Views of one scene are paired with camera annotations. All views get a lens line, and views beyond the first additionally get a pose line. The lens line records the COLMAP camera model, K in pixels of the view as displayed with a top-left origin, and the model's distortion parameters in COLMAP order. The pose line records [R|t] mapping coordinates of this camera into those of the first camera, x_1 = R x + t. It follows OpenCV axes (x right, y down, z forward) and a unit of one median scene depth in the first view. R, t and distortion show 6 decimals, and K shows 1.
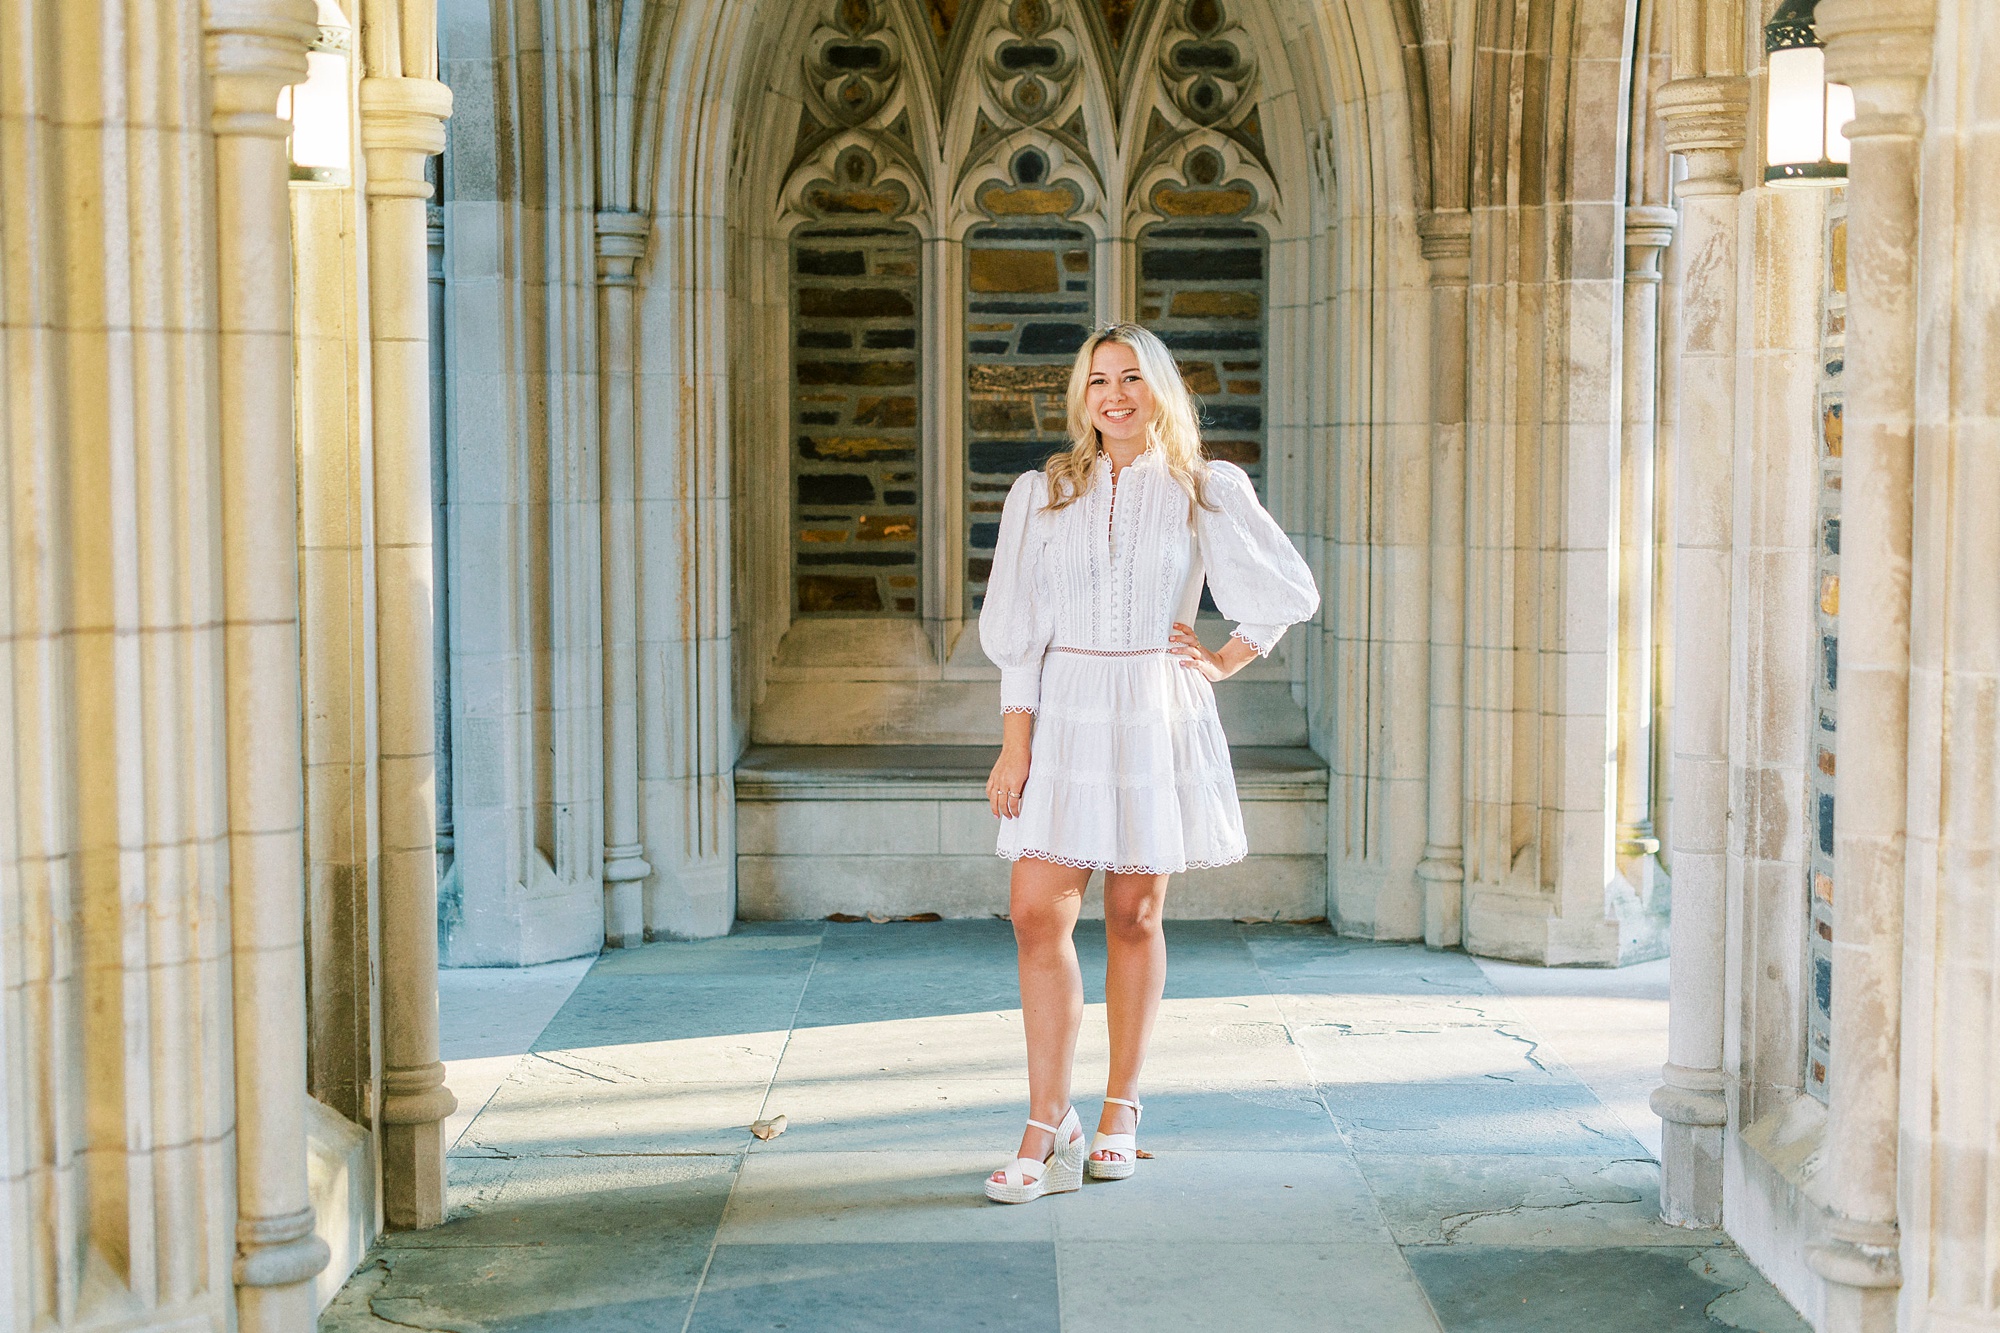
lens RADIAL K [[2926.7, 0, 1007.5], [0, 2926.7, 664.0], [0, 0, 1]] dist [0.012122, -0.077990]
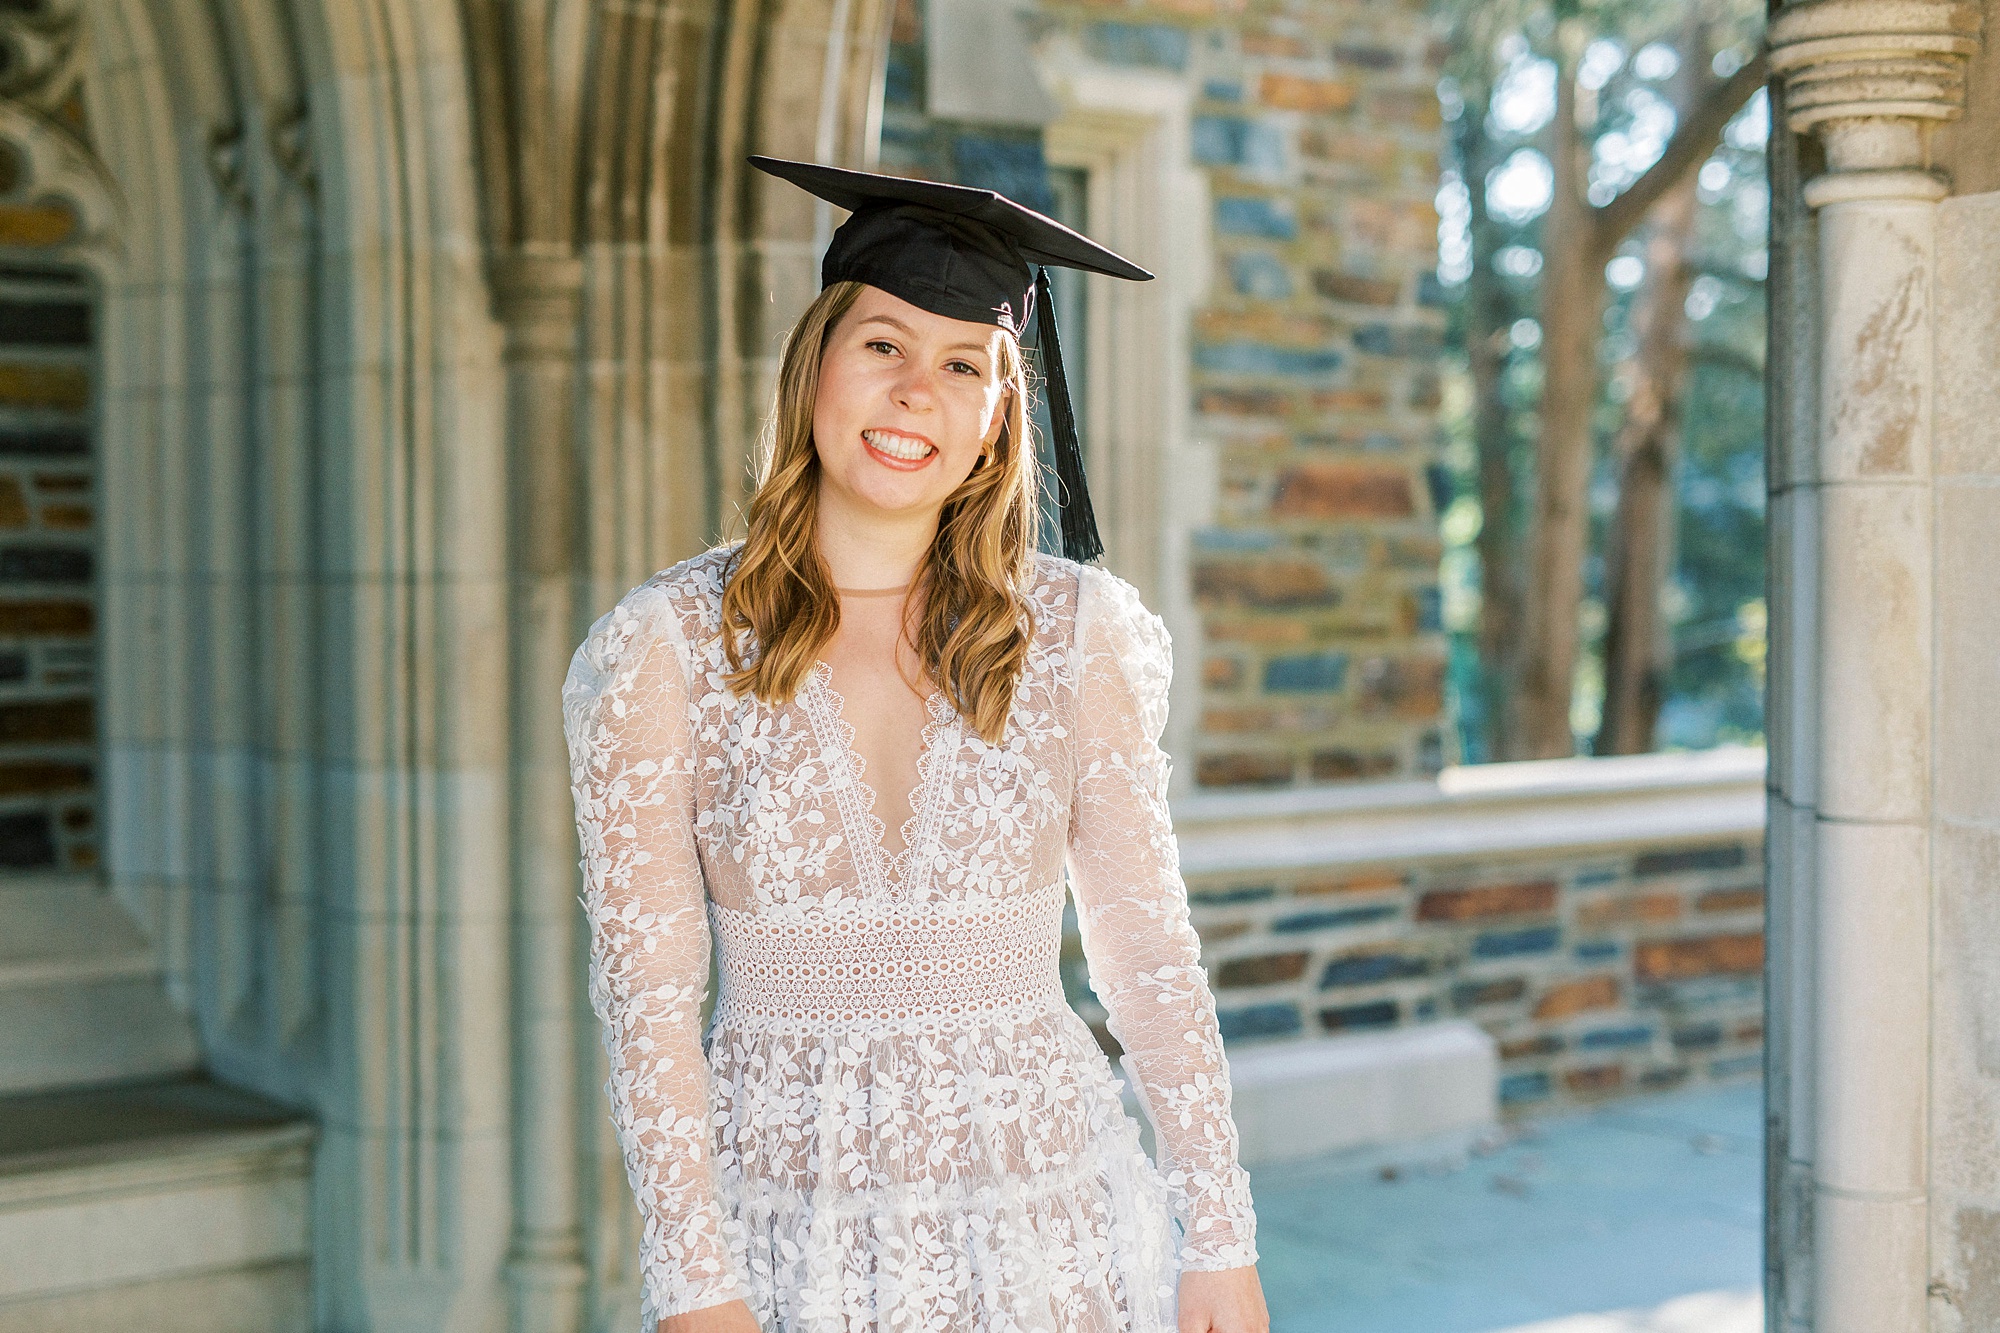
lens RADIAL K [[2926.7, 0, 1007.5], [0, 2926.7, 664.0], [0, 0, 1]] dist [0.012122, -0.077990]
pose [[0.804569, -0.021947, 0.593453, -0.151592], [0.046911, 0.998543, -0.026673, -0.041135], [-0.592003, 0.049300, 0.804427, 0.420295]]
